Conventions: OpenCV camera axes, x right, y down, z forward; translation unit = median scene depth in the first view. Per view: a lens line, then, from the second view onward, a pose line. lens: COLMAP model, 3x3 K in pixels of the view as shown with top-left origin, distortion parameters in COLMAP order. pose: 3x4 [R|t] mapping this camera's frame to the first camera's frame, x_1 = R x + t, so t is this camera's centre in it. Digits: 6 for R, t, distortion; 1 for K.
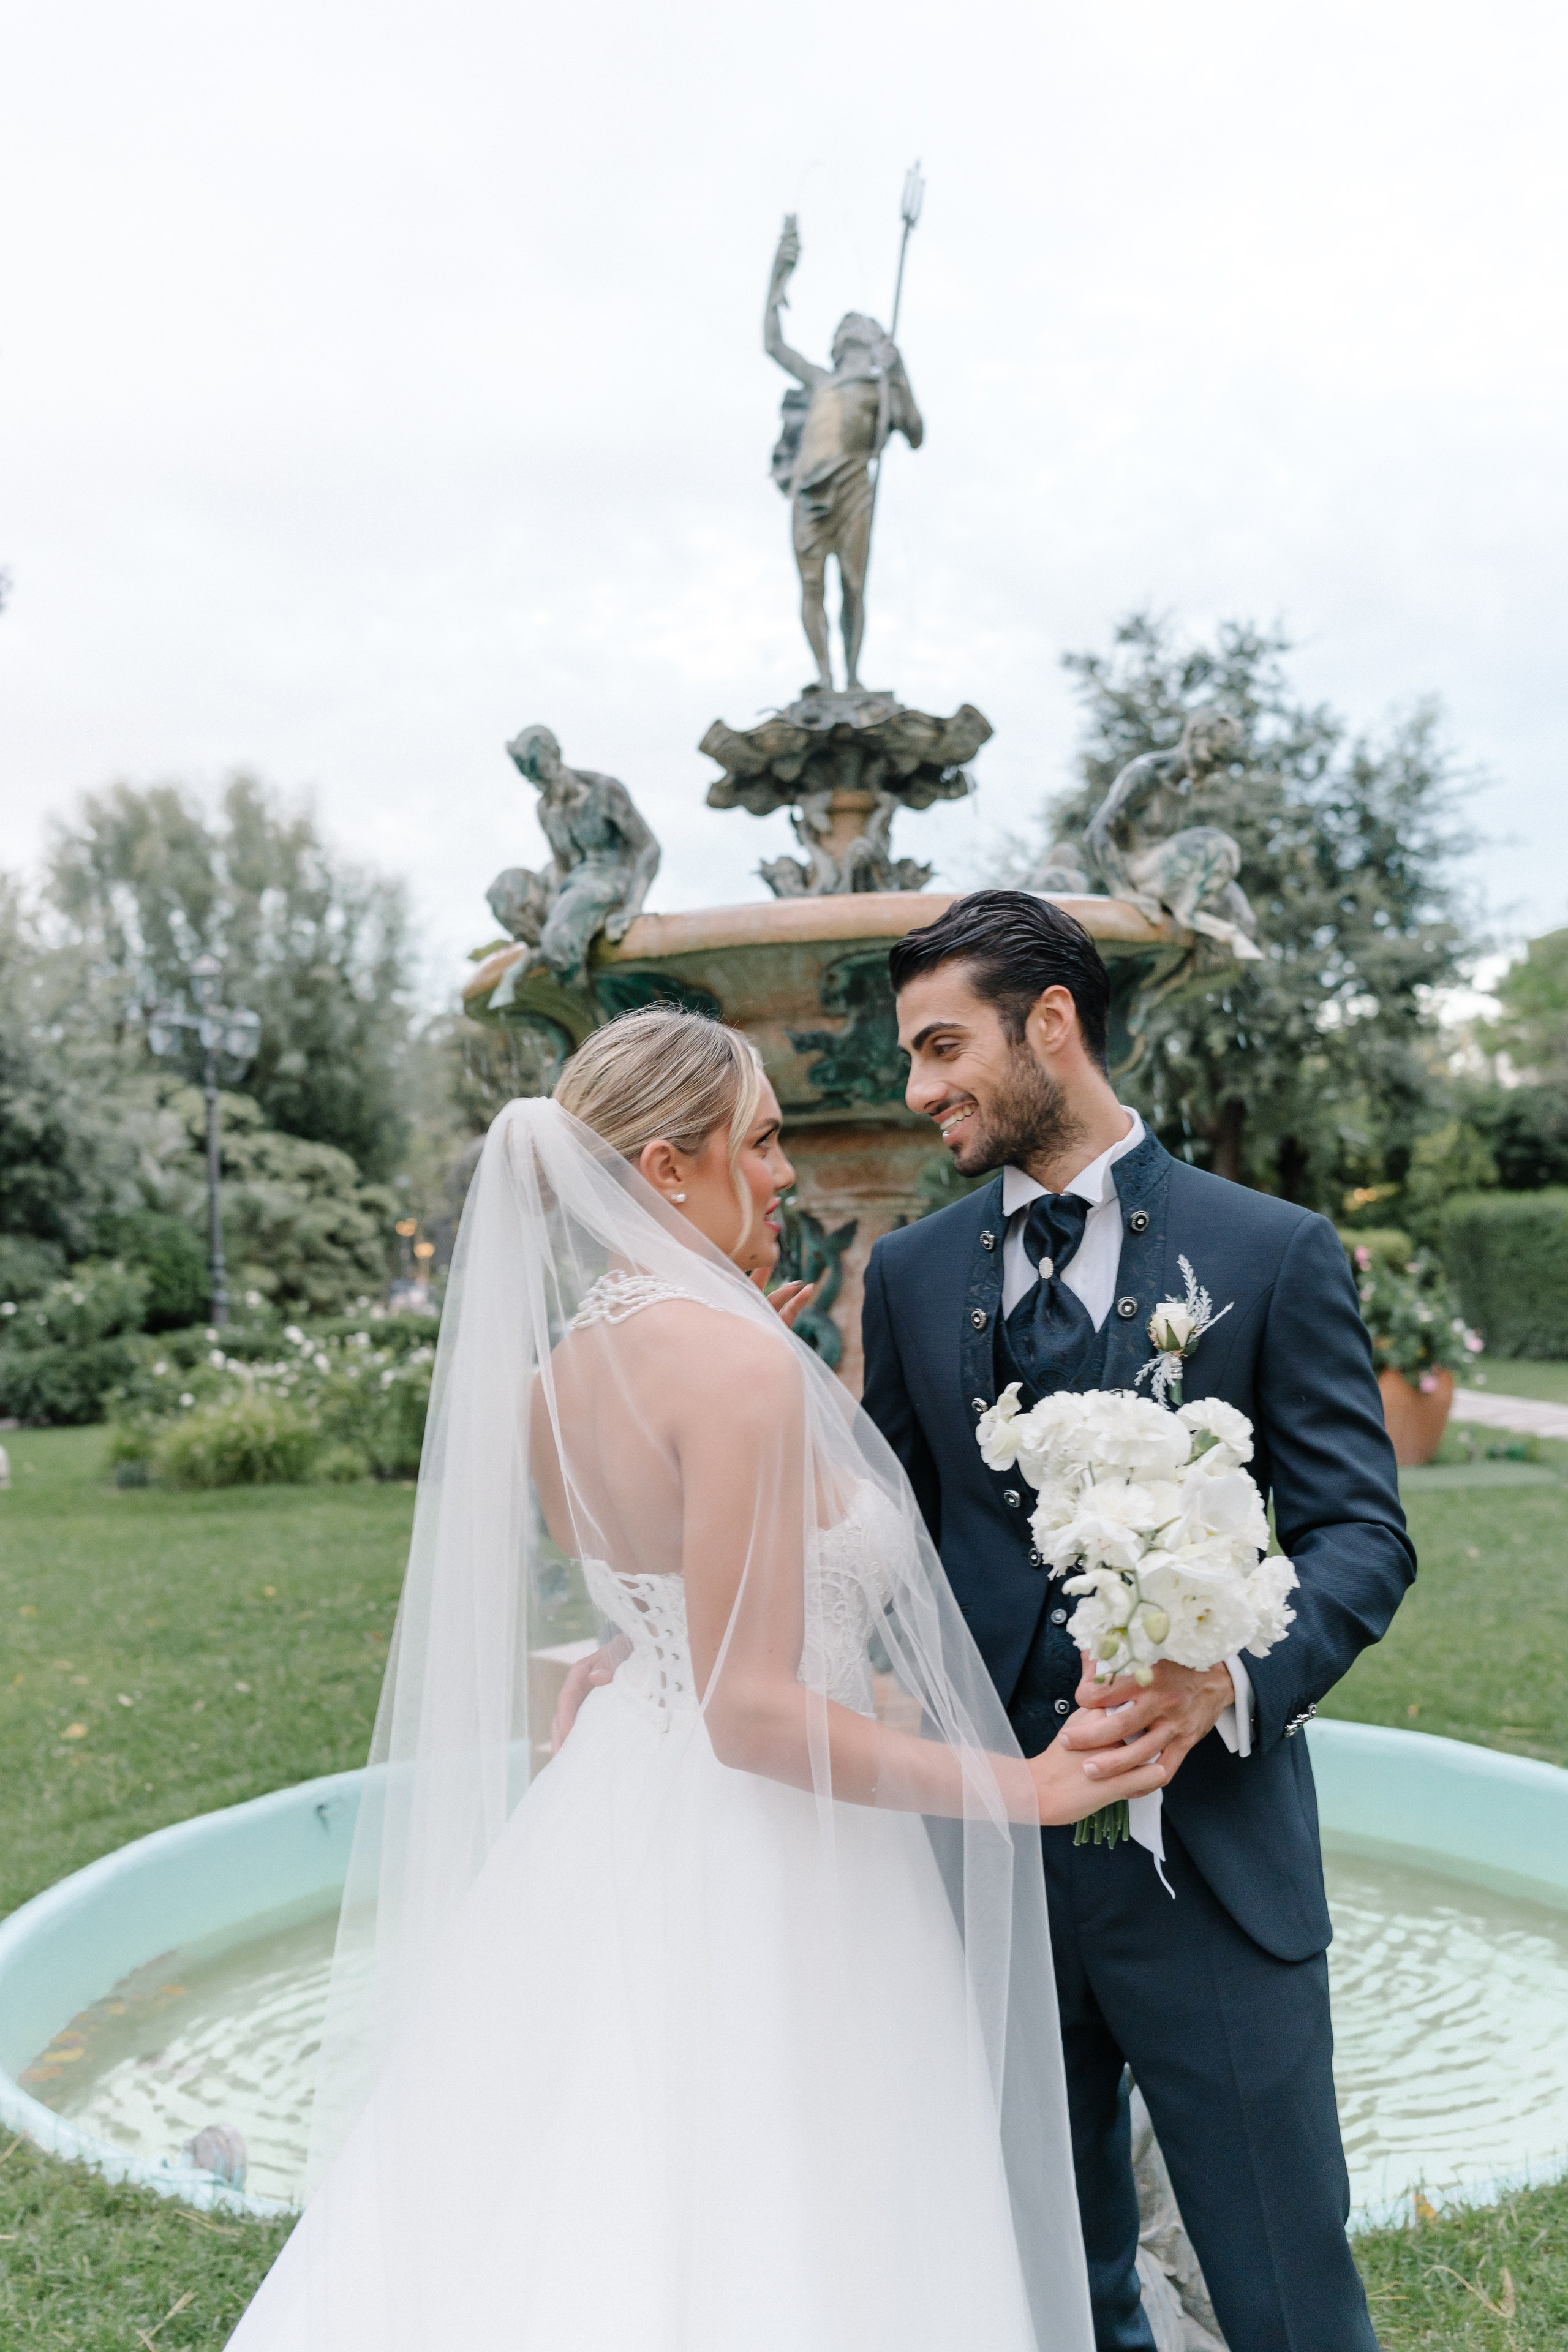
lens RADIAL K [[2182.1, 0, 782.4], [0, 2182.1, 1191.5], [0, 0, 1]] dist [-0.005452, 0.011306]
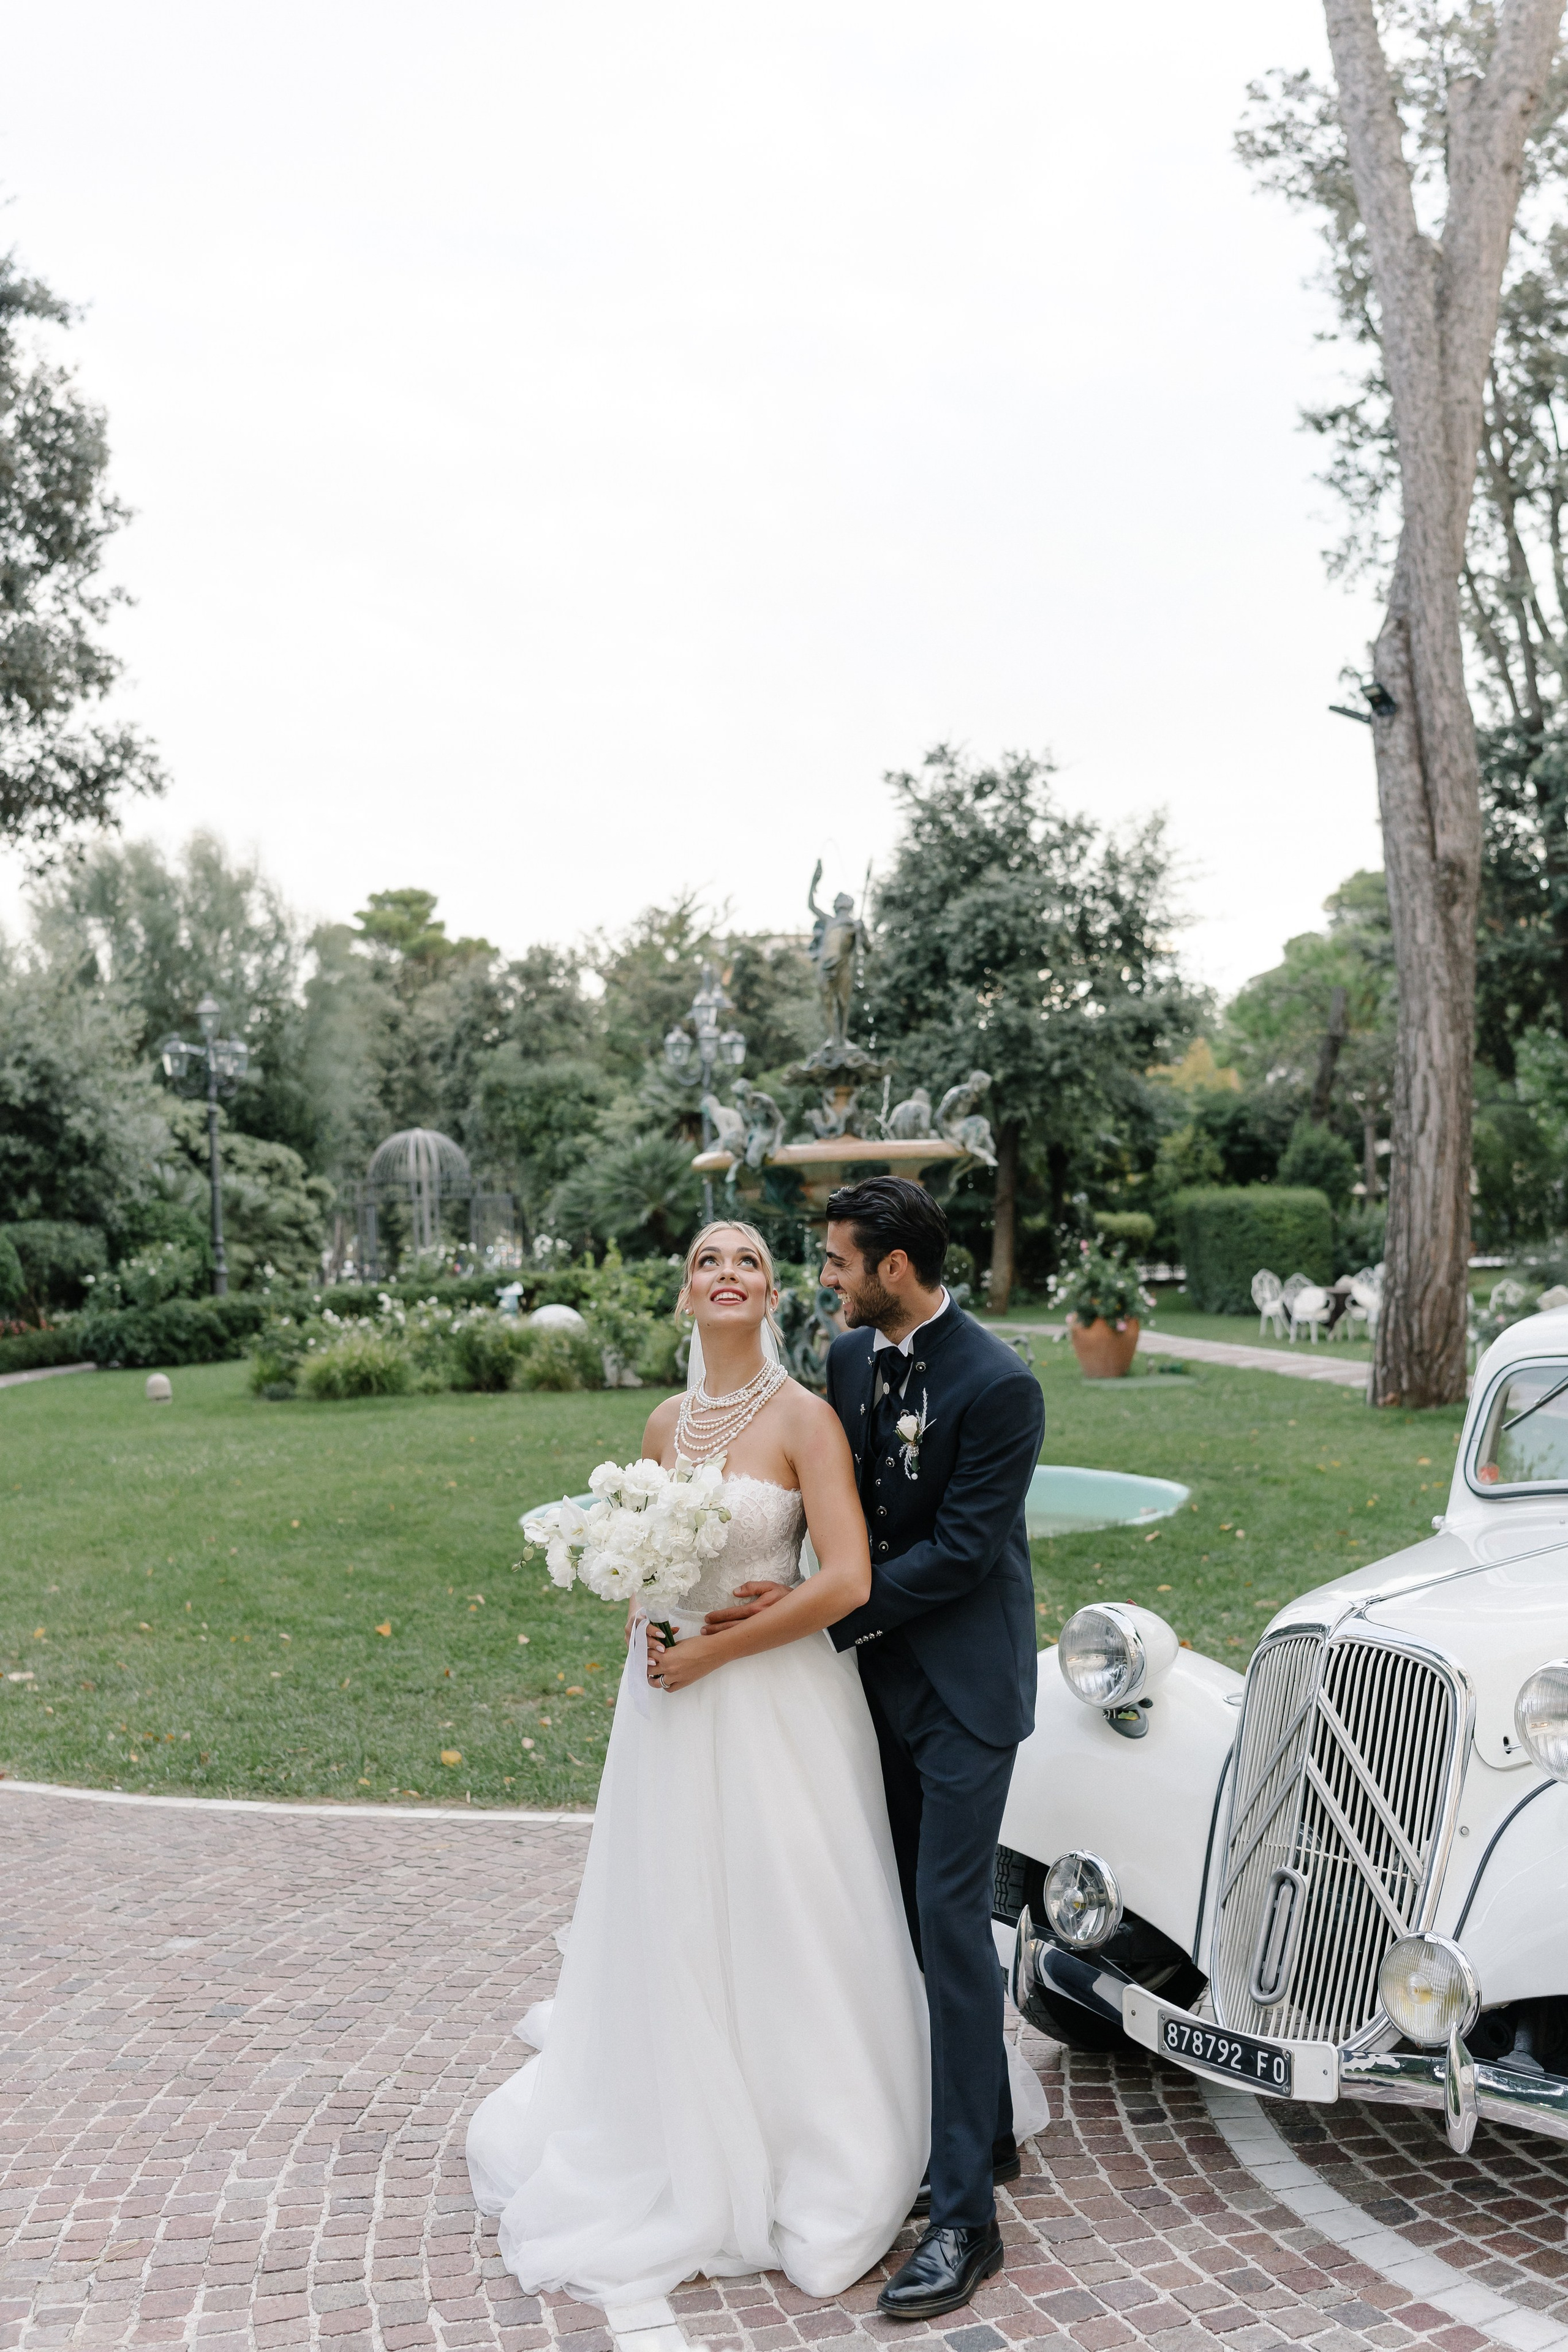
lens RADIAL K [[2223.8, 0, 790.1], [0, 2223.8, 1192.5], [0, 0, 1]] dist [-0.000399, -0.013215]
pose [[0.995191, 0.001615, 0.097937, -0.054662], [-0.003405, 0.999830, 0.018108, -0.019953], [-0.097891, -0.018354, 0.995028, -0.306226]]
